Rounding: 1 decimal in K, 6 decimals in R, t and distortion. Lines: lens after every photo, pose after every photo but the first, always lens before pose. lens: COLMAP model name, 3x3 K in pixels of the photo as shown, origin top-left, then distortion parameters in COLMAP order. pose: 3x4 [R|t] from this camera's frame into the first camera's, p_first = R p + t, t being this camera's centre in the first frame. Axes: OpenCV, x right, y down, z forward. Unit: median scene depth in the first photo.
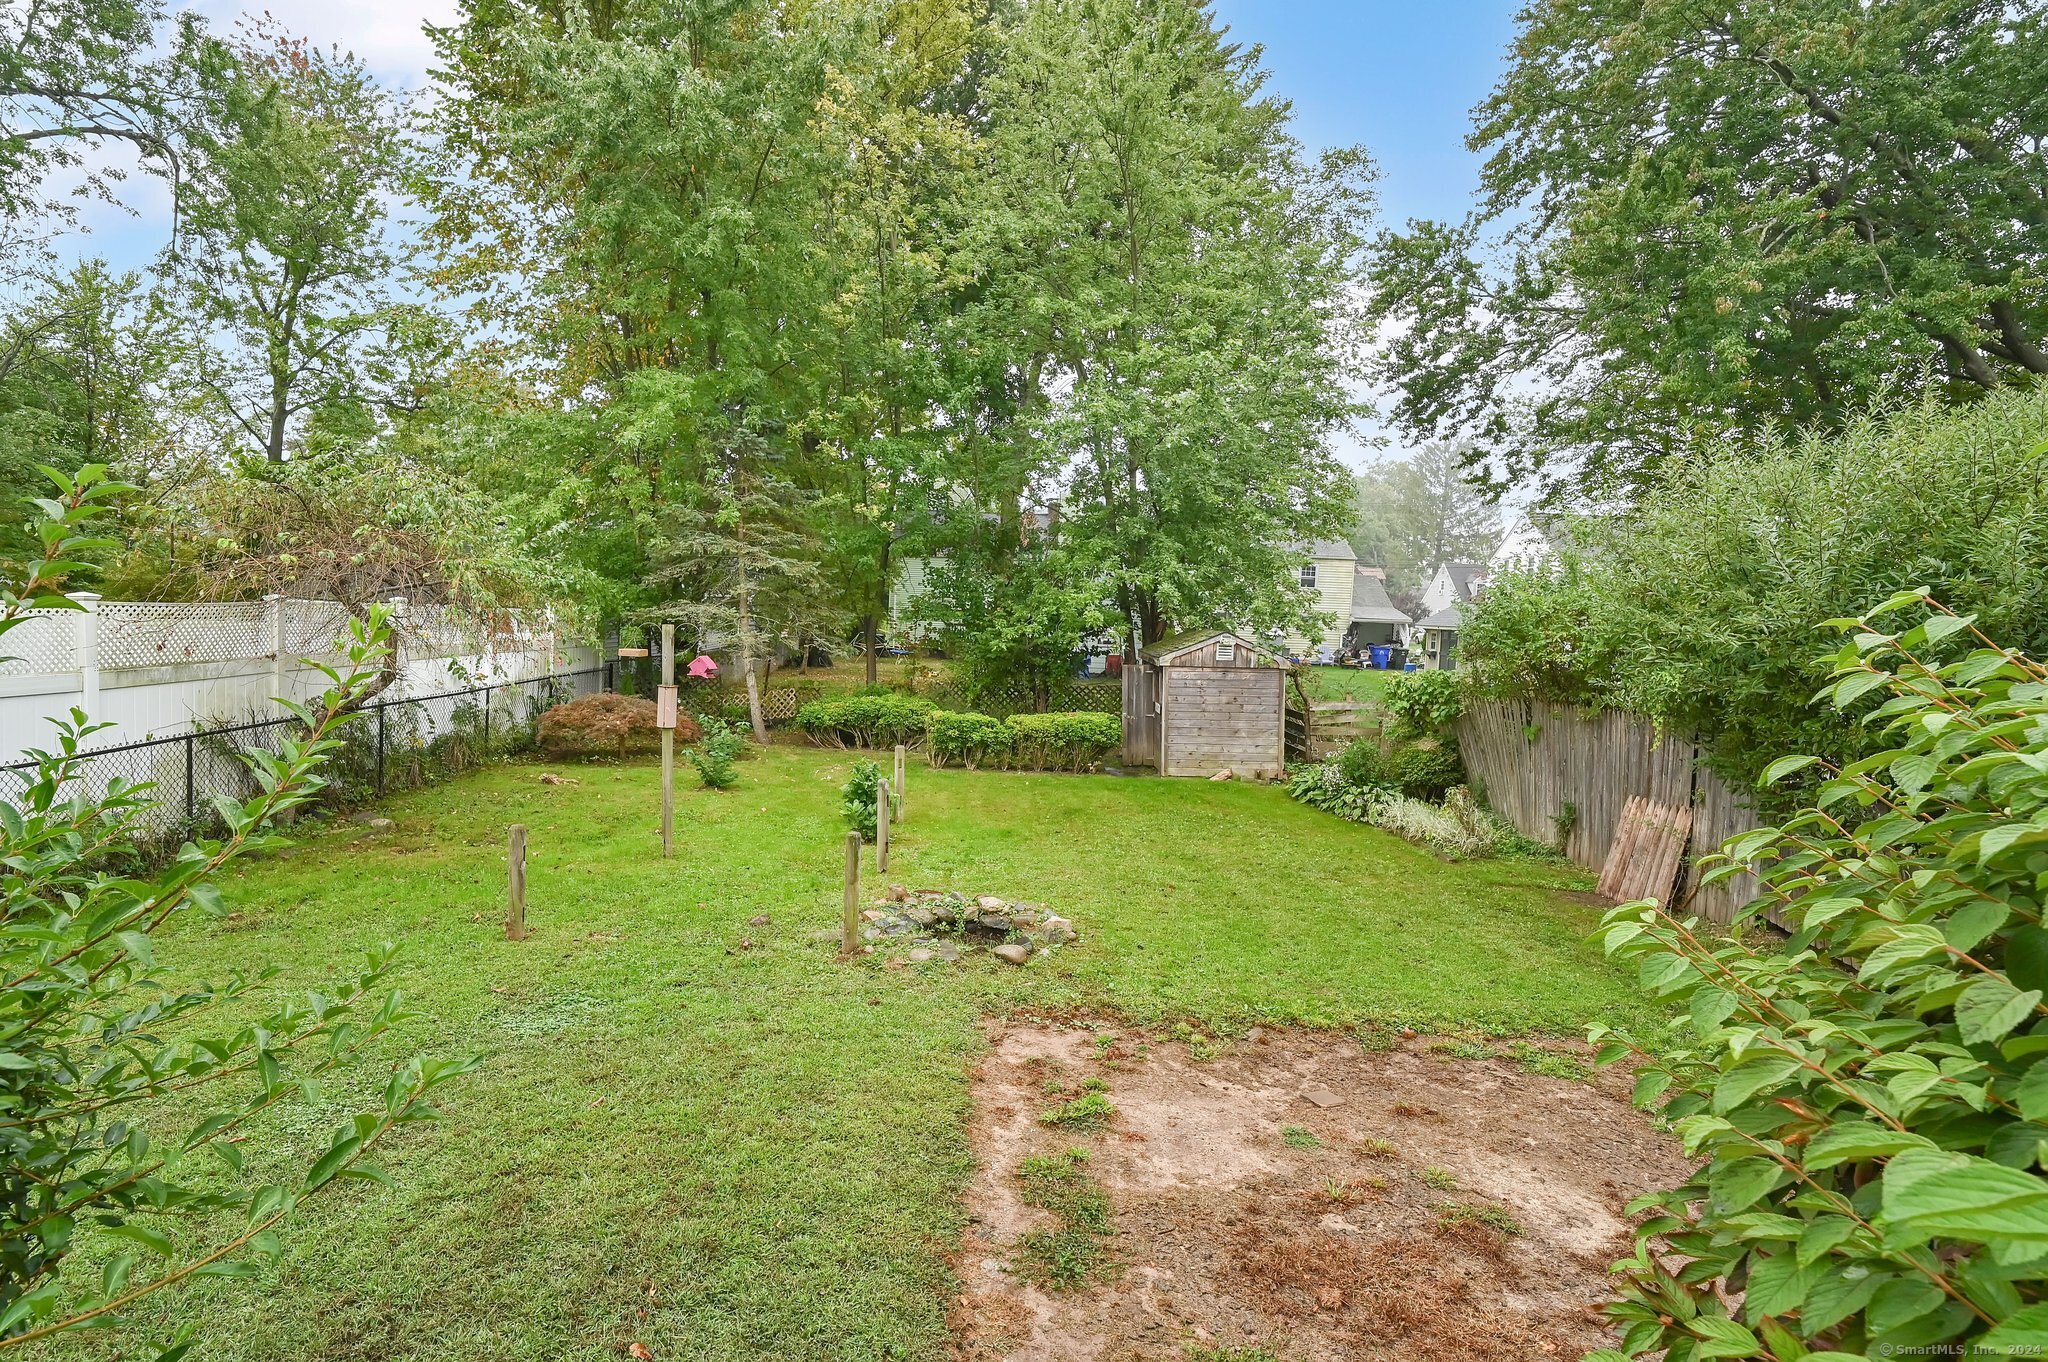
lens RADIAL K [[915.7, 0, 1021.0], [0, 915.7, 563.9], [0, 0, 1]] dist [-0.012914, 0.000000]
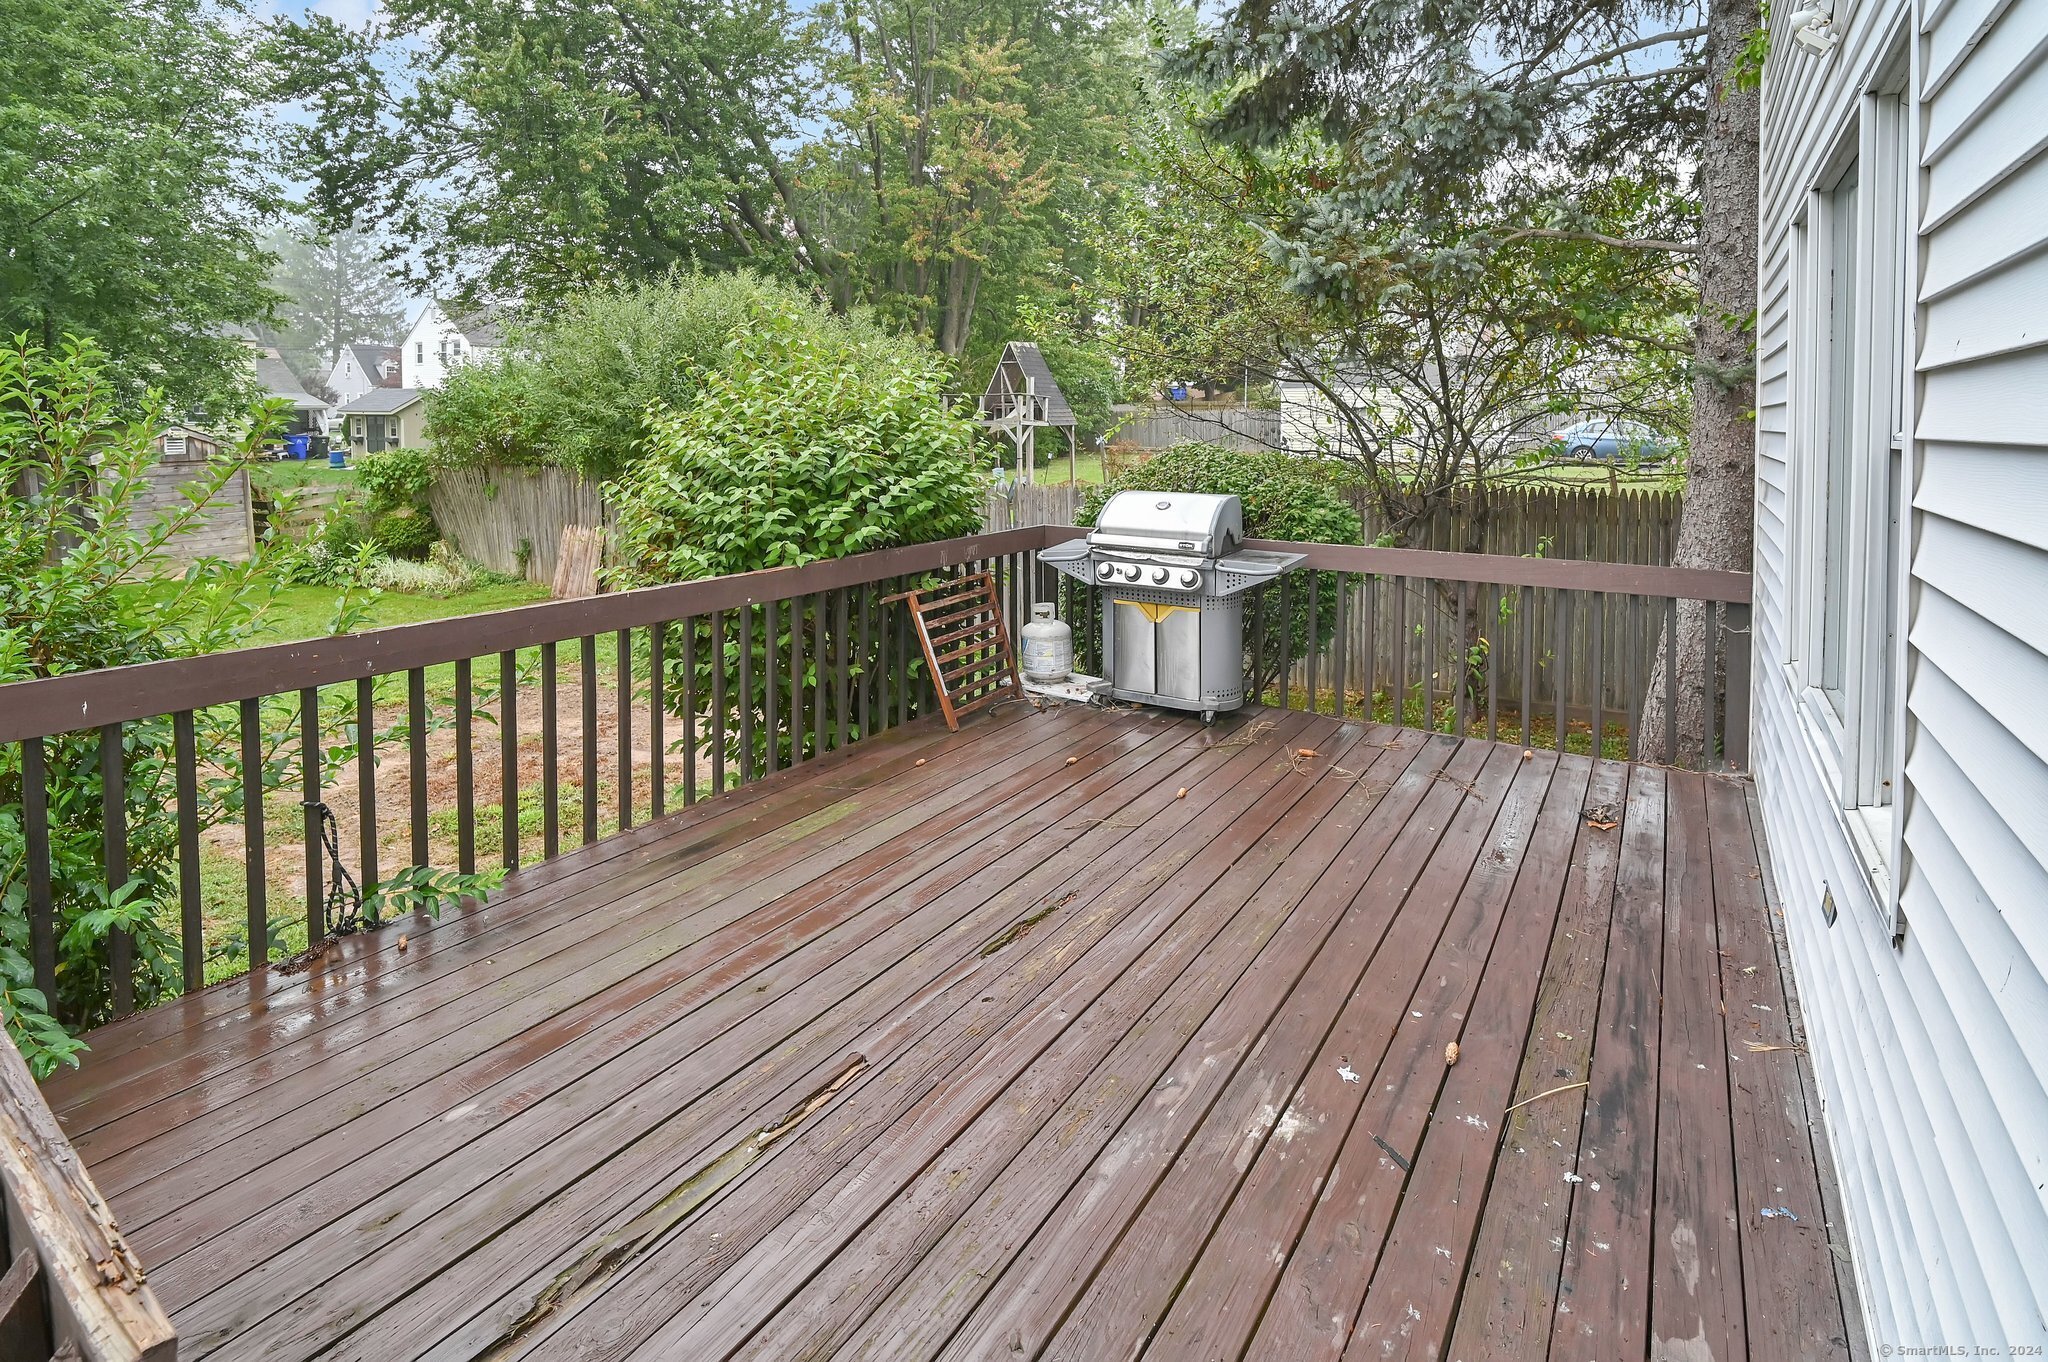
lens RADIAL K [[964.7, 0, 1046.1], [0, 964.7, 655.6], [0, 0, 1]] dist [-0.003785, -0.001262]
pose [[0.474097, -0.249055, 0.844514, -0.270134], [-0.030347, 0.953968, 0.298370, -0.026317], [-0.879949, -0.167085, 0.444715, -0.336883]]
